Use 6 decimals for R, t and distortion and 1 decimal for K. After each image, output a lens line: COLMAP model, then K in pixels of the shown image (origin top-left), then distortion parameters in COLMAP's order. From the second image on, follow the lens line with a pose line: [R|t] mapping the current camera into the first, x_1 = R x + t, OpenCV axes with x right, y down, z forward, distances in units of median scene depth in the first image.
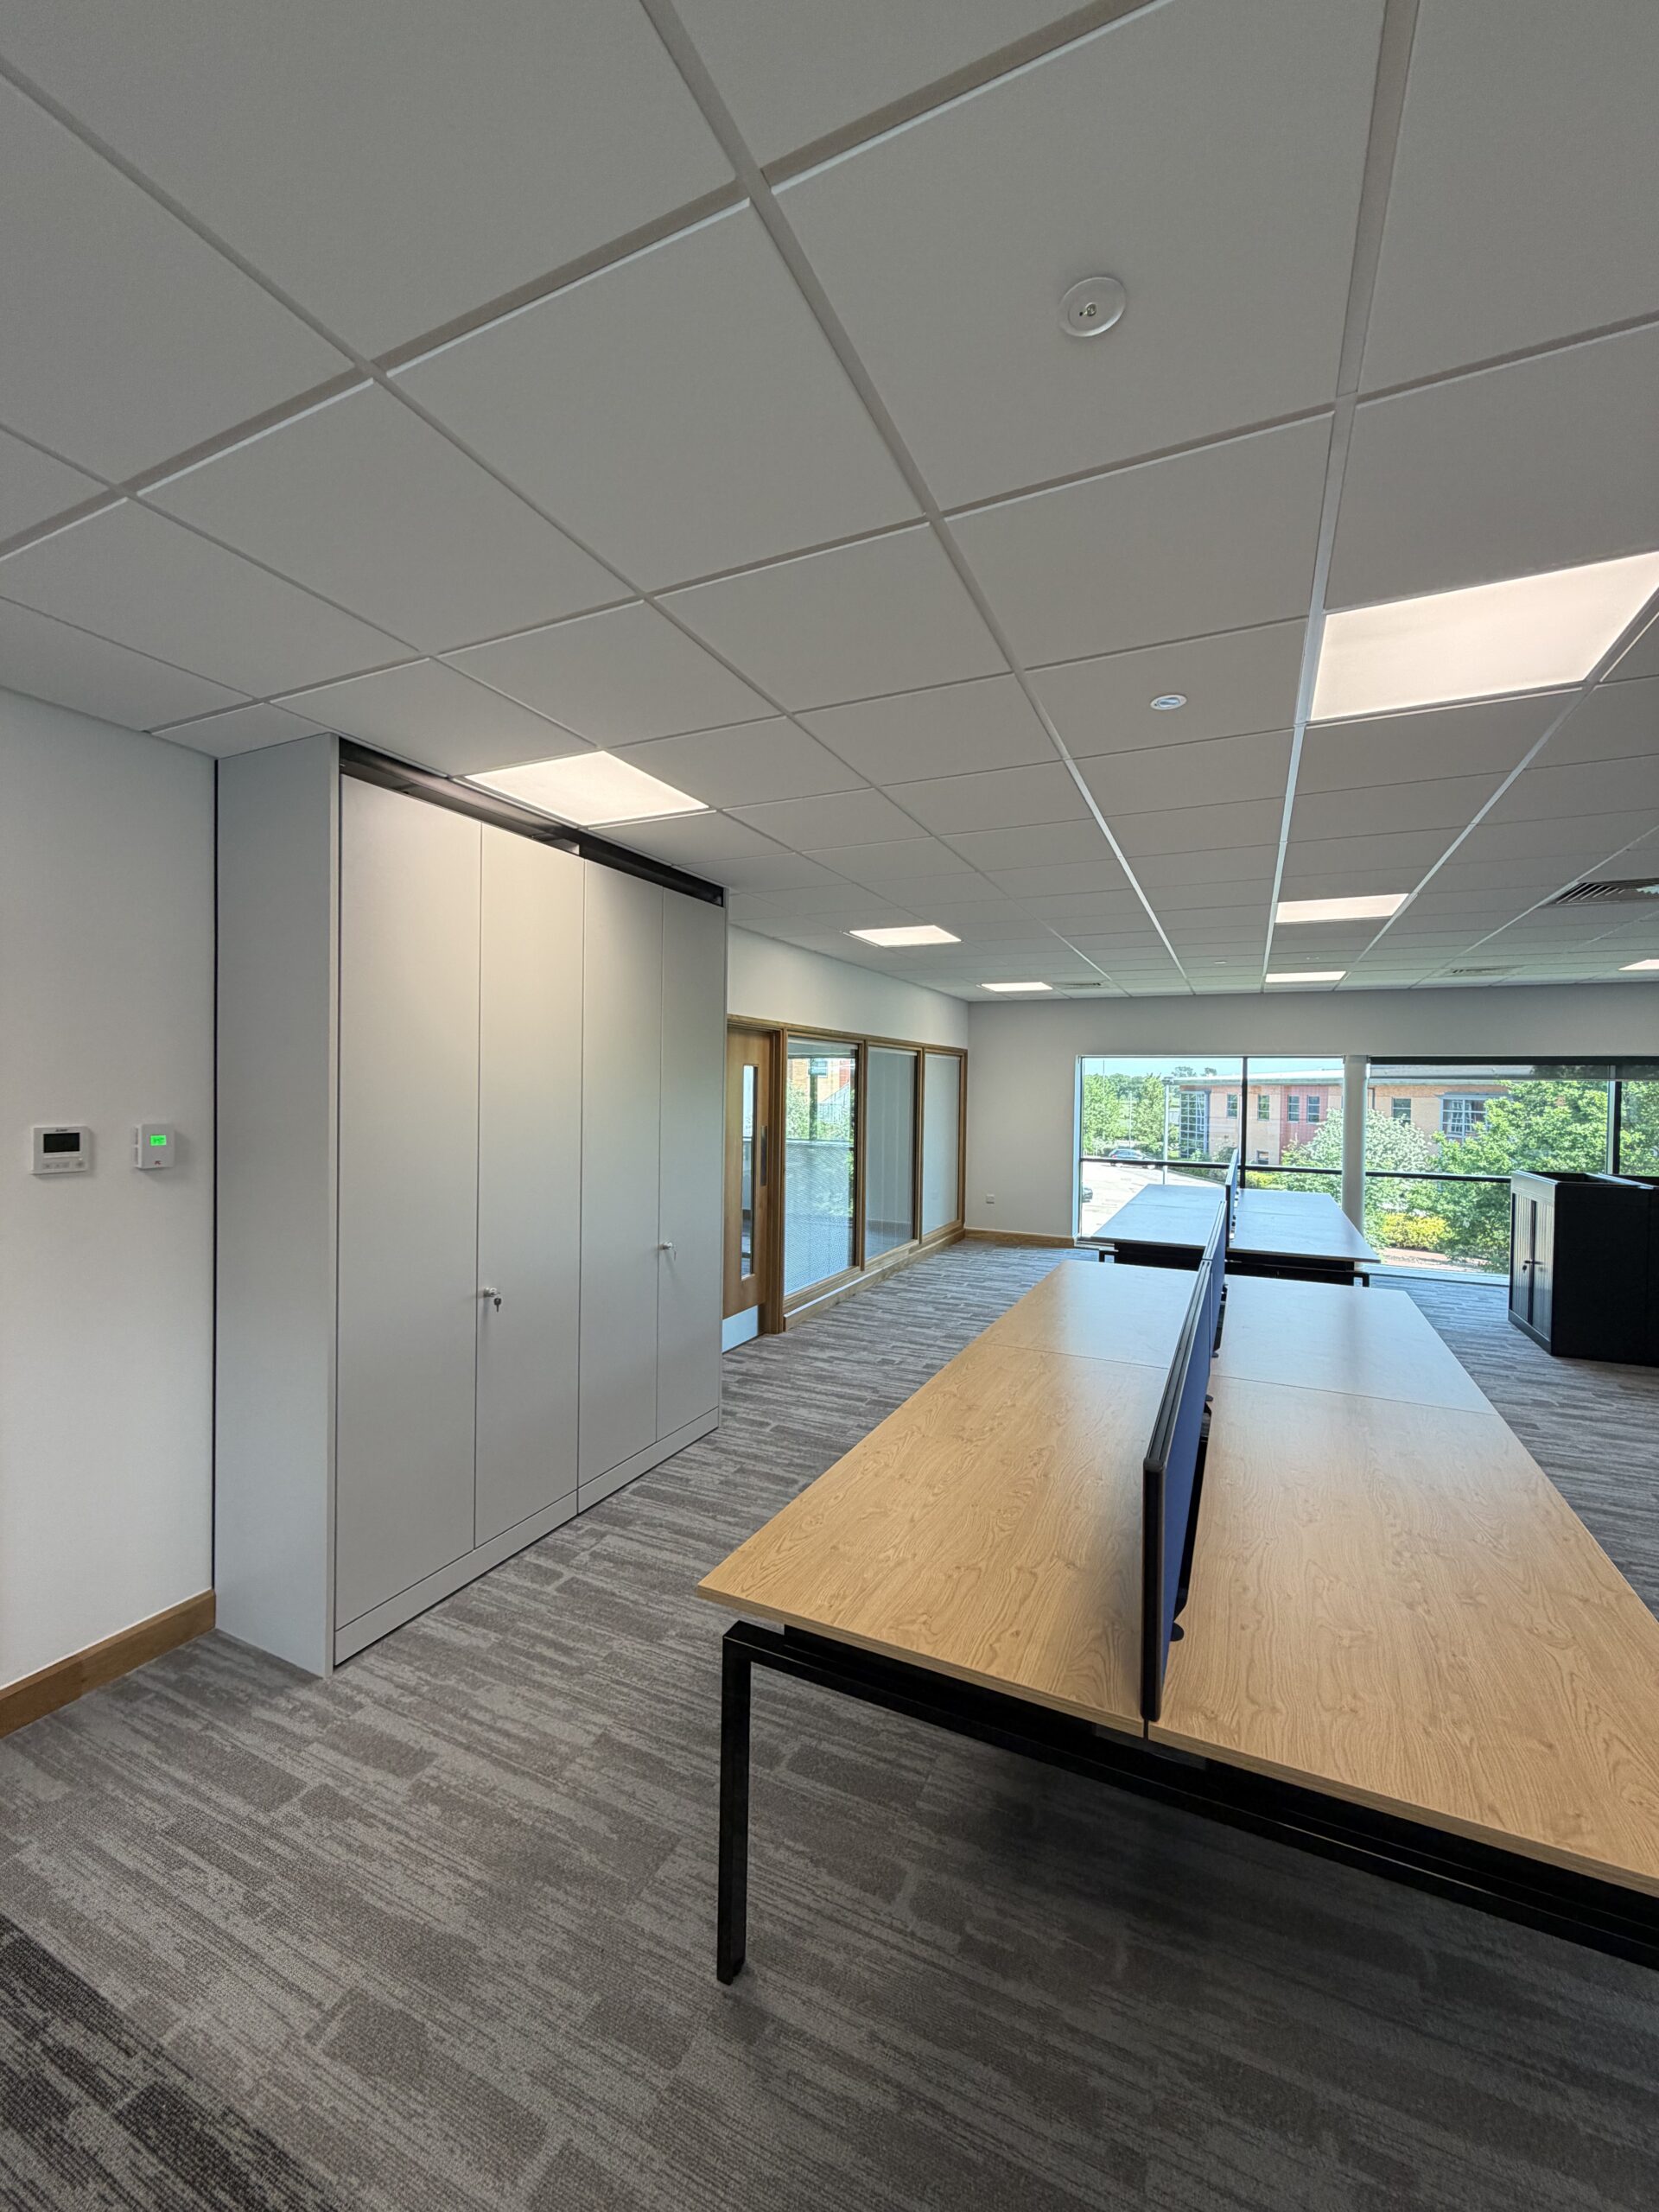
lens RADIAL K [[880.1, 0, 828.7], [0, 880.1, 1100.8], [0, 0, 1]] dist [-0.001217, 0.000266]
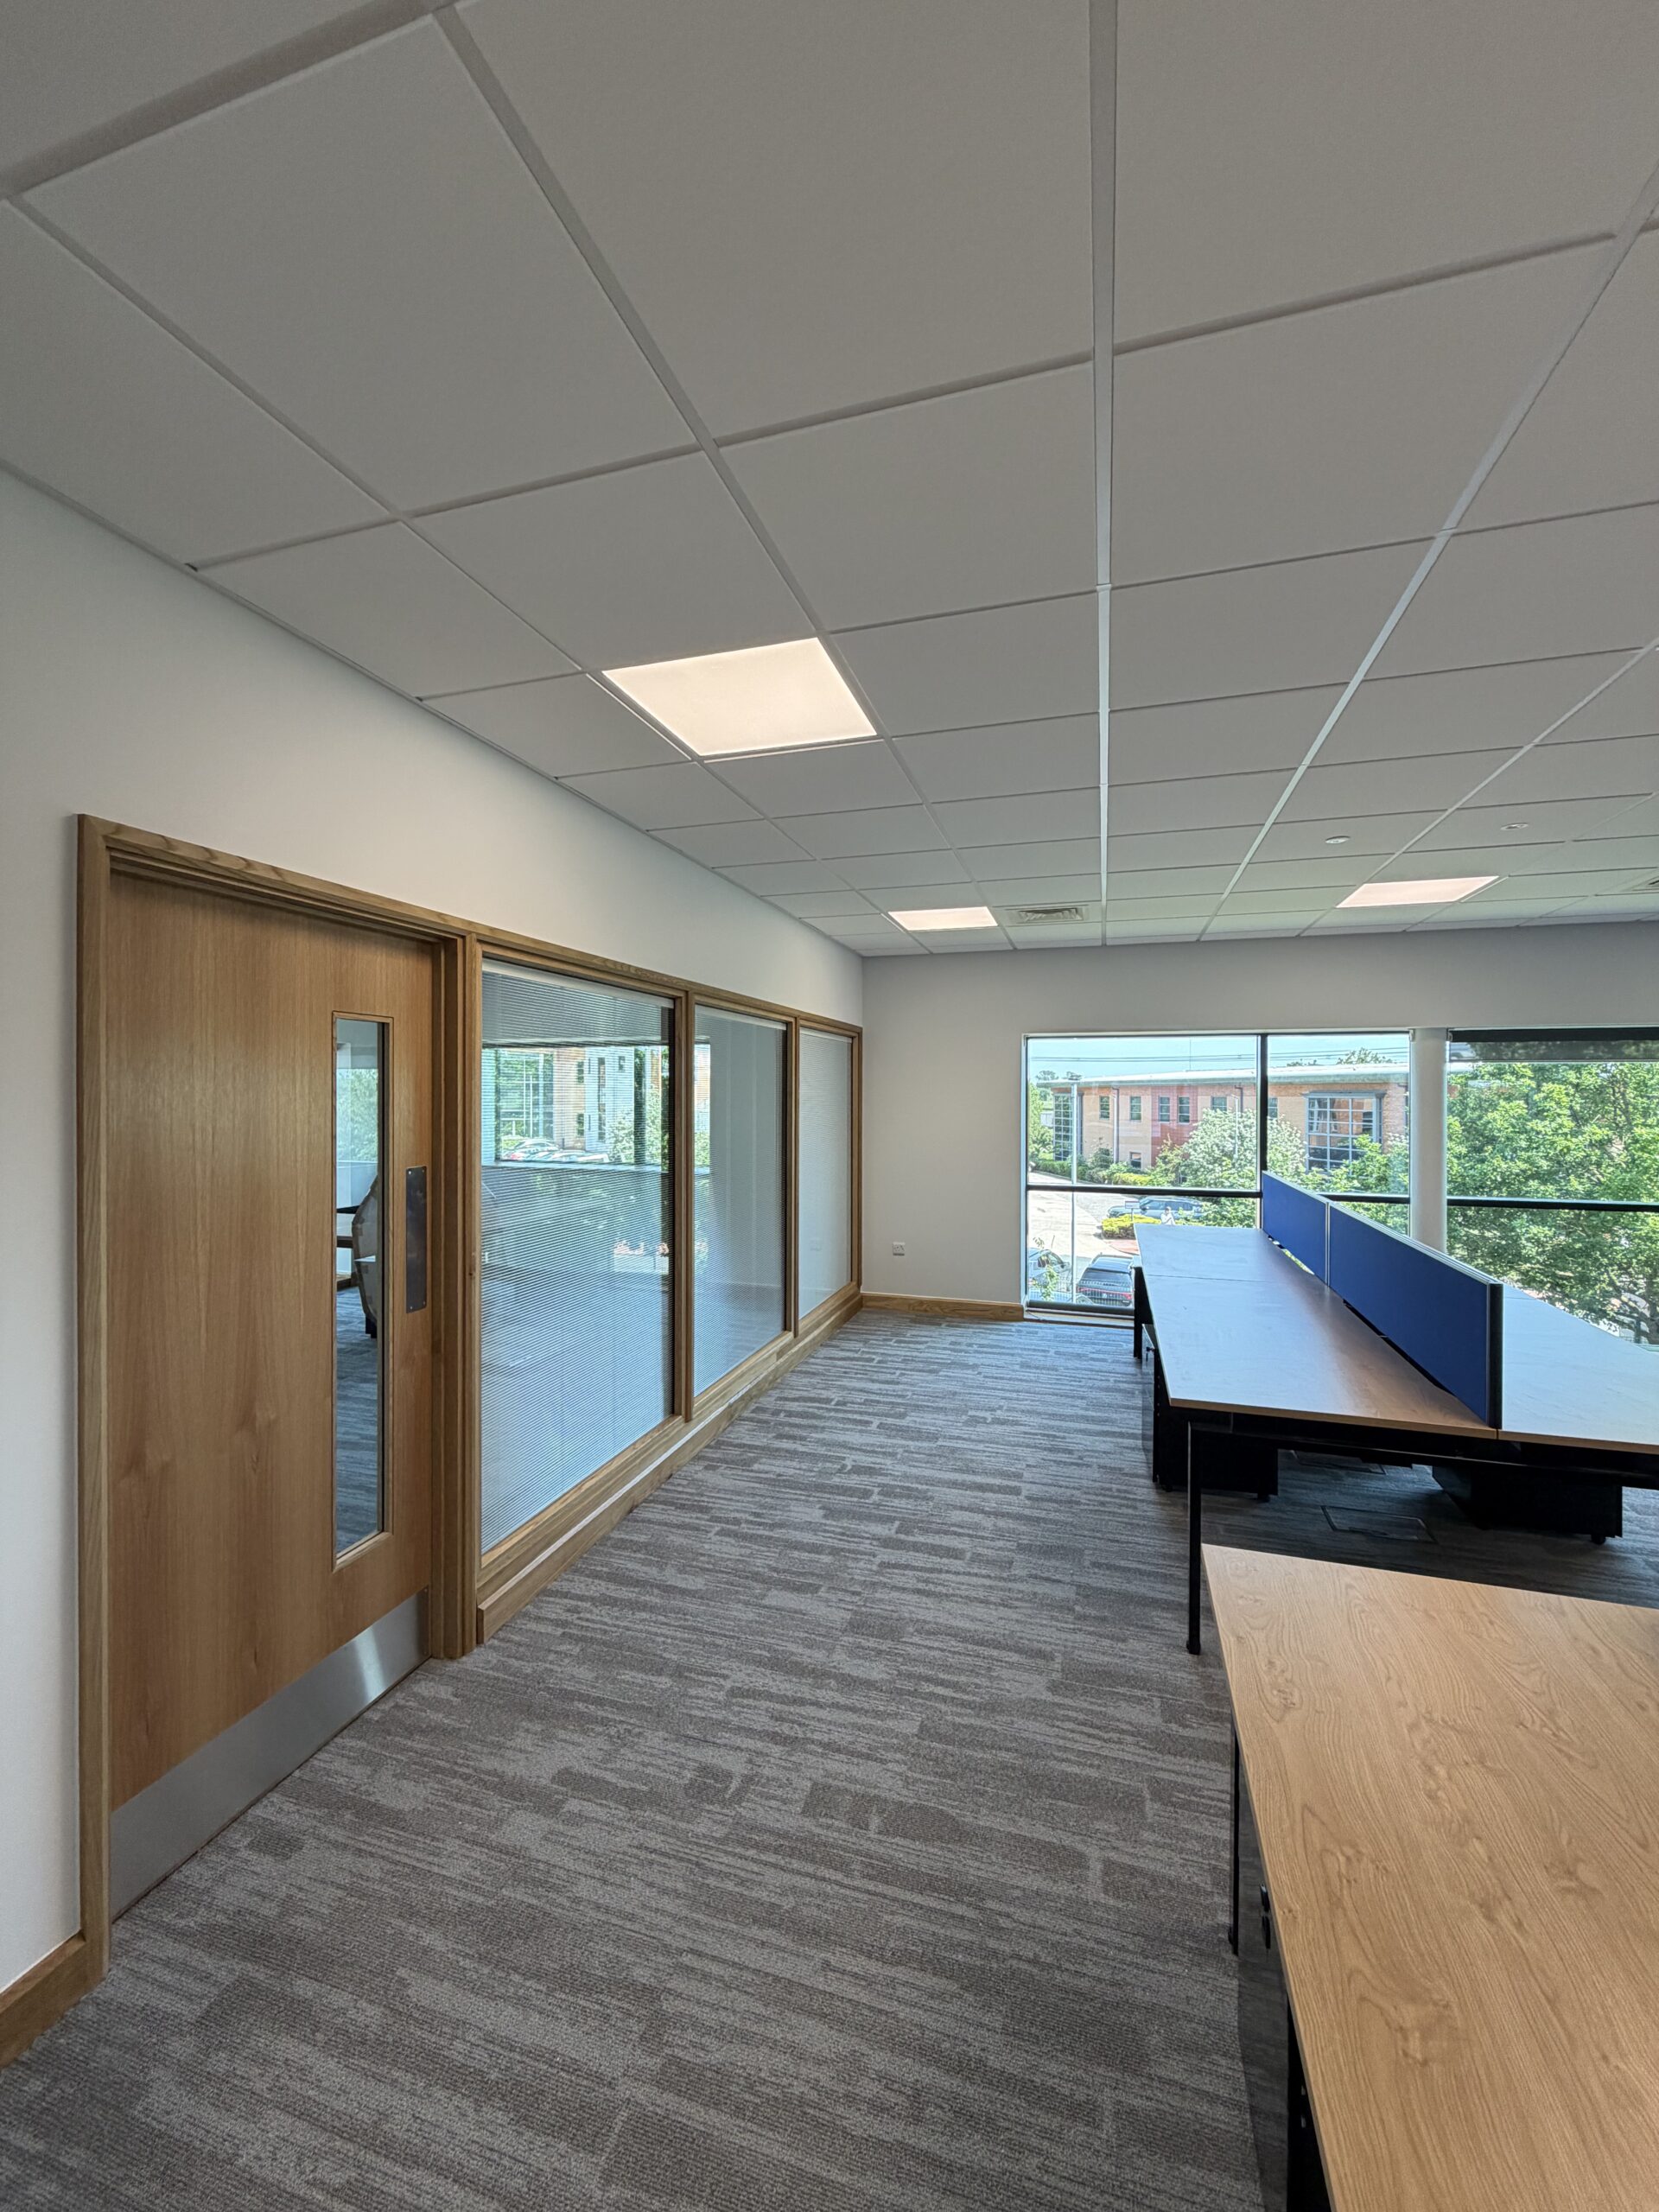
lens RADIAL K [[880.1, 0, 832.9], [0, 880.1, 1094.6], [0, 0, 1]] dist [-0.001217, 0.000266]
pose [[0.989425, -0.012574, 0.144497, 0.050862], [0.014689, 0.999800, -0.013579, 0.002175], [-0.144298, 0.015558, 0.989412, 0.456861]]
